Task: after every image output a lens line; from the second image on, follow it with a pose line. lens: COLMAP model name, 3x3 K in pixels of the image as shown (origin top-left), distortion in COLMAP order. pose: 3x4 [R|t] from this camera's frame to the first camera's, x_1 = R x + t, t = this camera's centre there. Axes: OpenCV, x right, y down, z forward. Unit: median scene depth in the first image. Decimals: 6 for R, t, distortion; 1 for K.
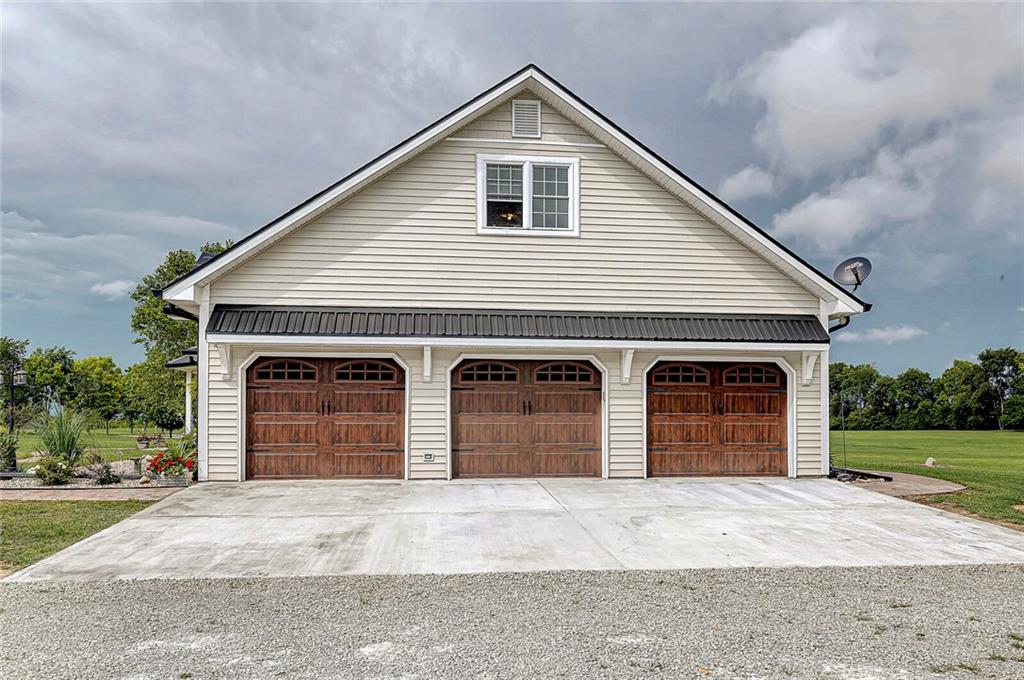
lens RADIAL K [[690.0, 0, 509.9], [0, 690.0, 414.1], [0, 0, 1]] dist [-0.009072, -0.001266]
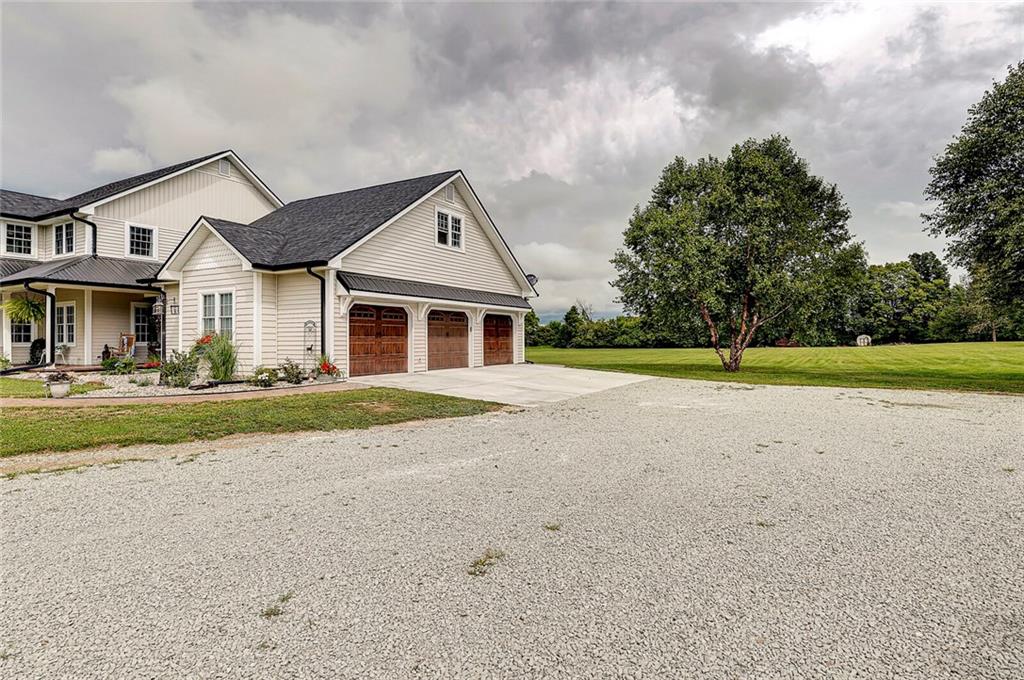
lens RADIAL K [[552.1, 0, 511.8], [0, 552.1, 339.2], [0, 0, 1]] dist [0.001602, 0.000074]
pose [[0.581704, -0.003680, 0.813392, -1.193524], [-0.001582, 0.999983, 0.005655, -0.004847], [-0.813399, -0.004577, 0.581688, -0.101088]]
